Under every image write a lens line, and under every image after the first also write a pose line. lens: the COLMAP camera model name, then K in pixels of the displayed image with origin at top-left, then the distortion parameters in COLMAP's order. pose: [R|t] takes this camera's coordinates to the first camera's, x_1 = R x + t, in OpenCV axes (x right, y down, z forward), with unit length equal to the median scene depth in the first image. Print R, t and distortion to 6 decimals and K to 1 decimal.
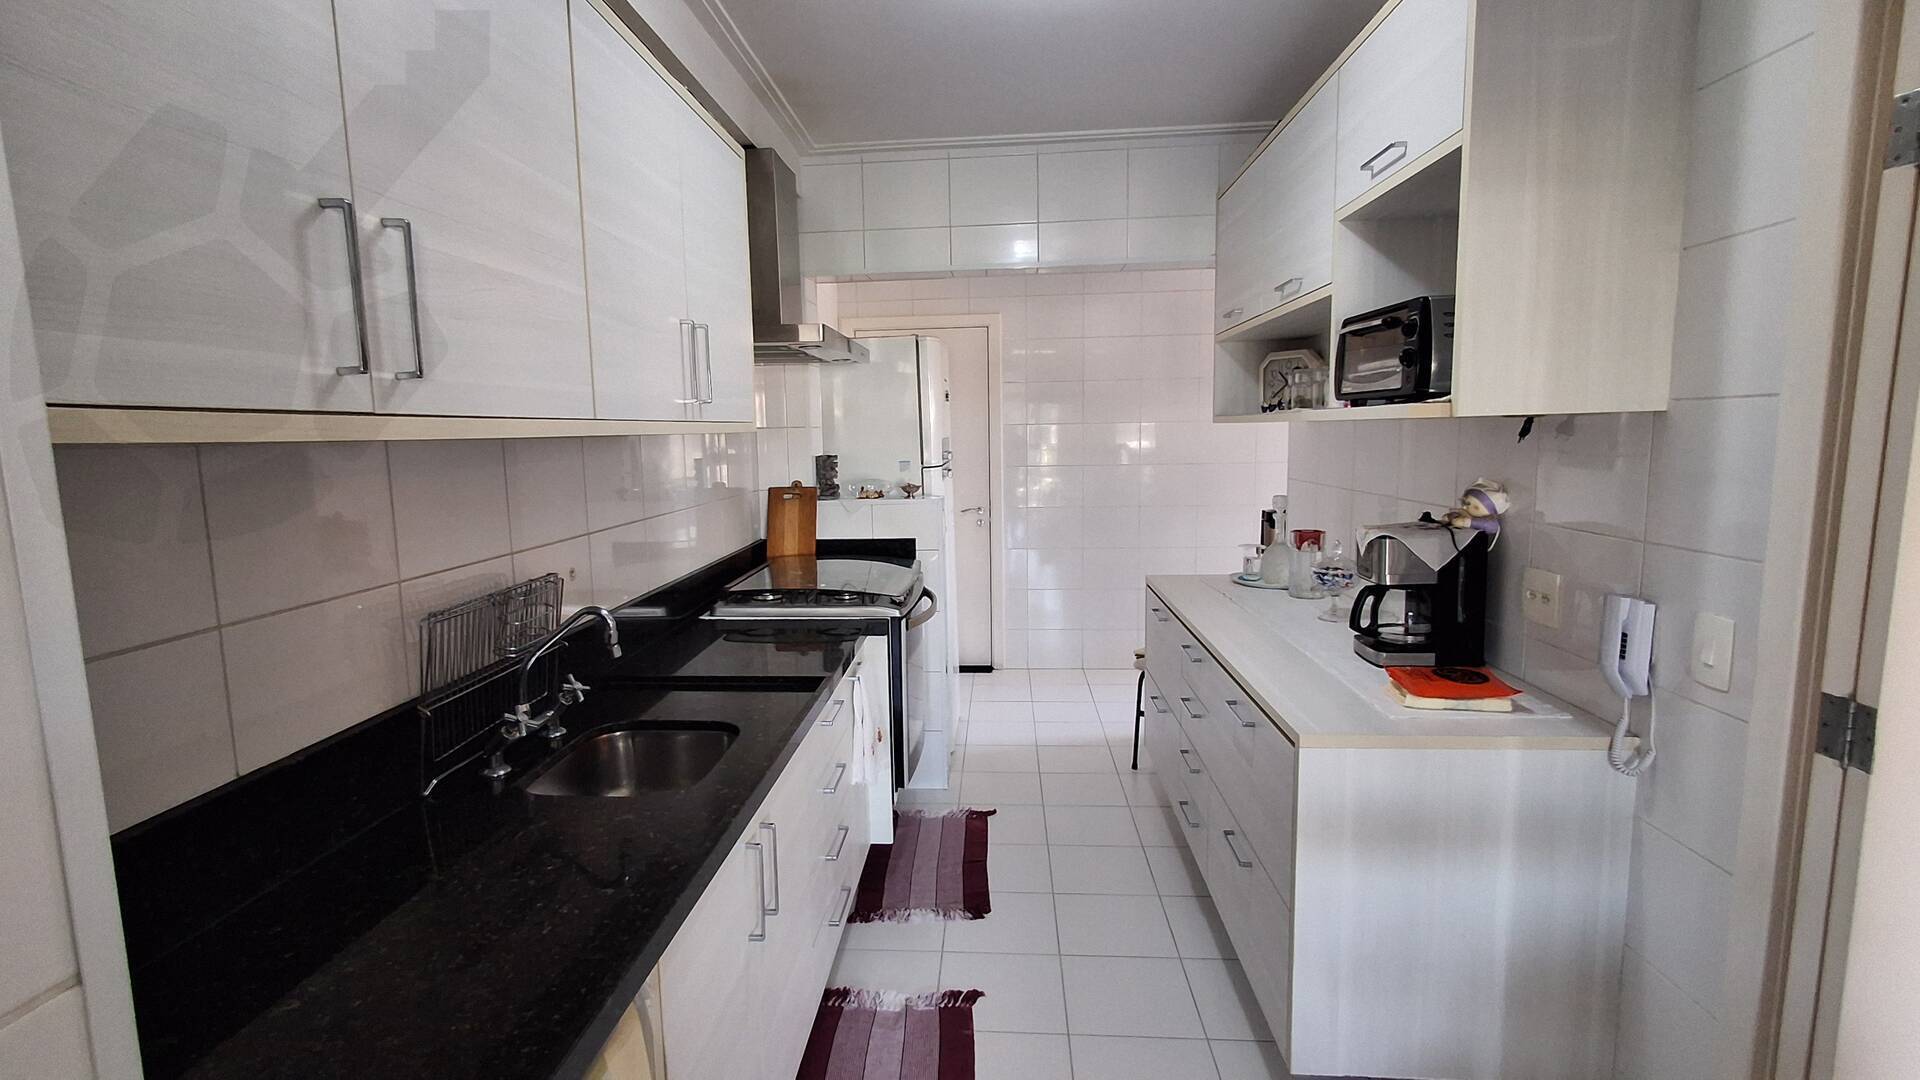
lens RADIAL K [[880.3, 0, 931.0], [0, 880.3, 545.4], [0, 0, 1]] dist [-0.004316, 0.006369]
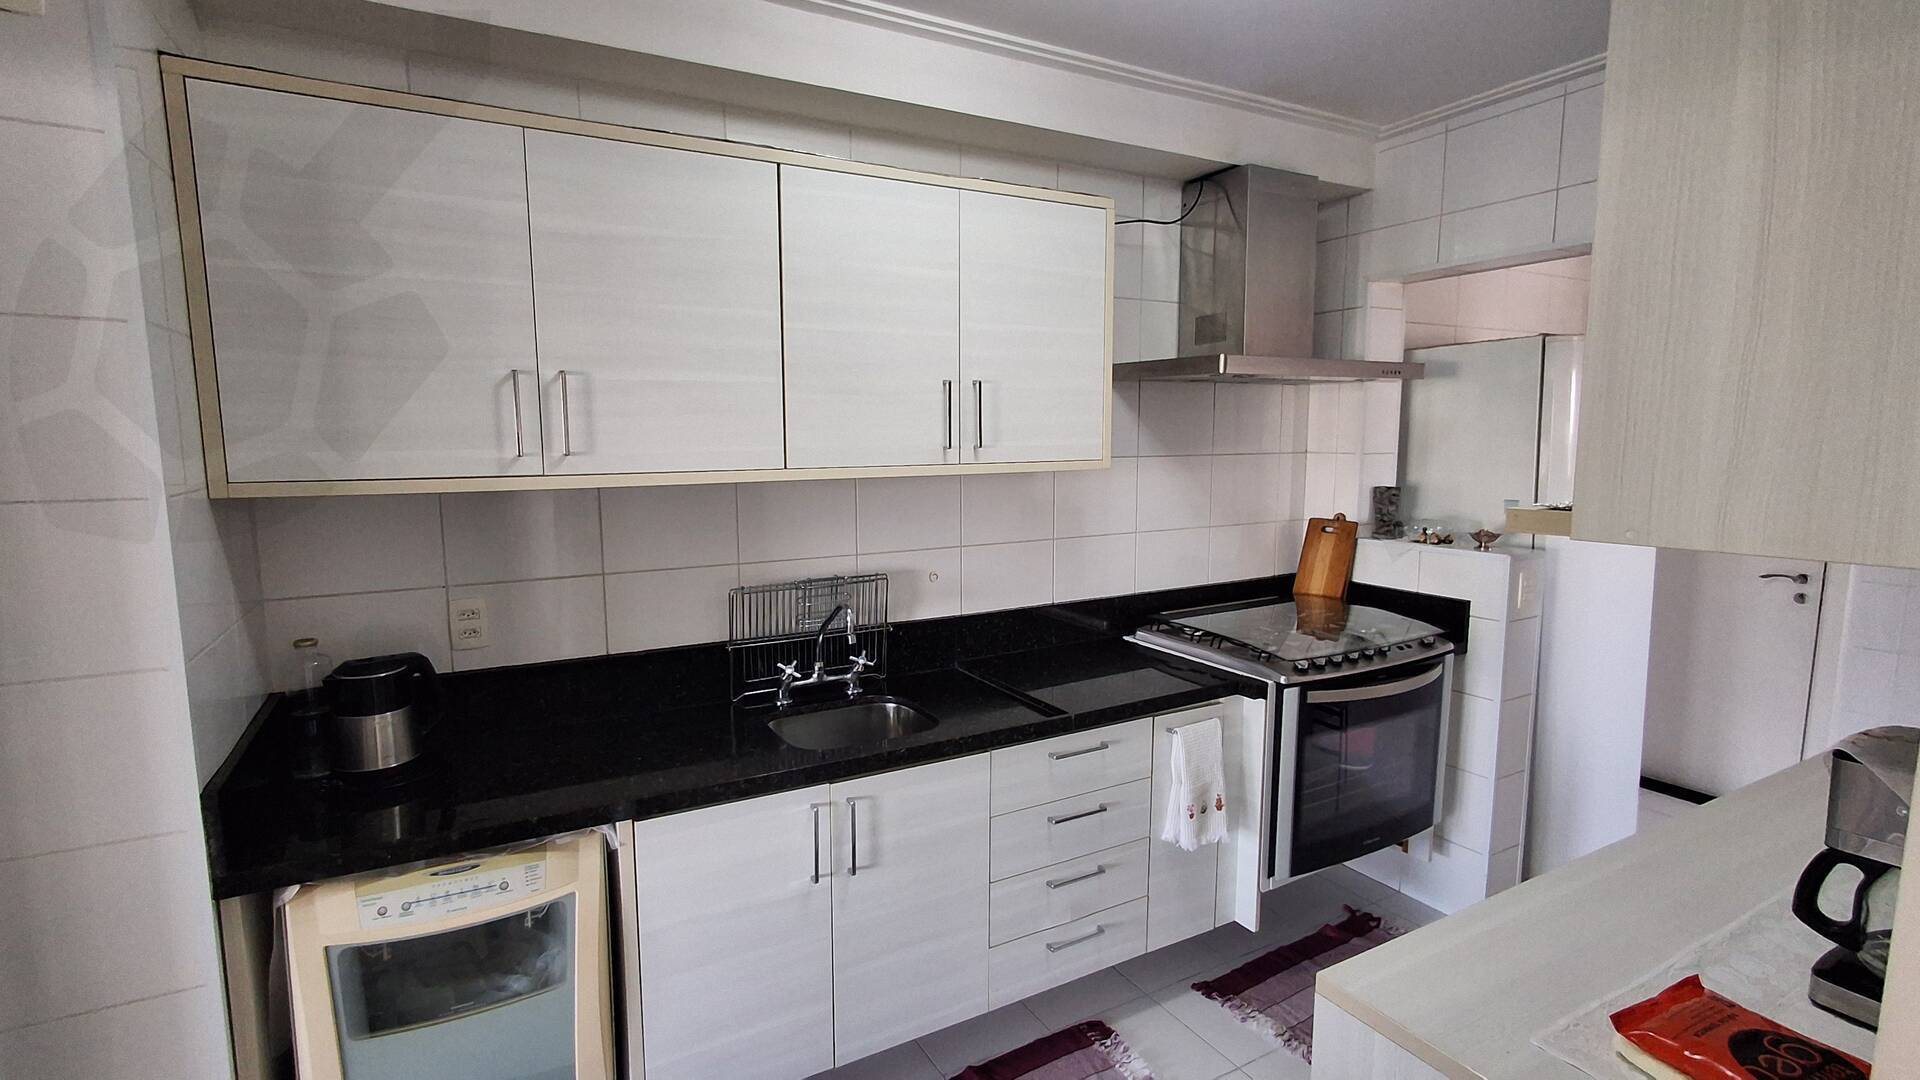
lens RADIAL K [[882.3, 0, 922.1], [0, 882.3, 540.5], [0, 0, 1]] dist [-0.009323, 0.010079]
pose [[0.542757, 0.118474, -0.831492, 0.374136], [-0.112807, 0.991314, 0.067611, -0.060981], [0.832280, 0.057102, 0.551407, 0.169496]]
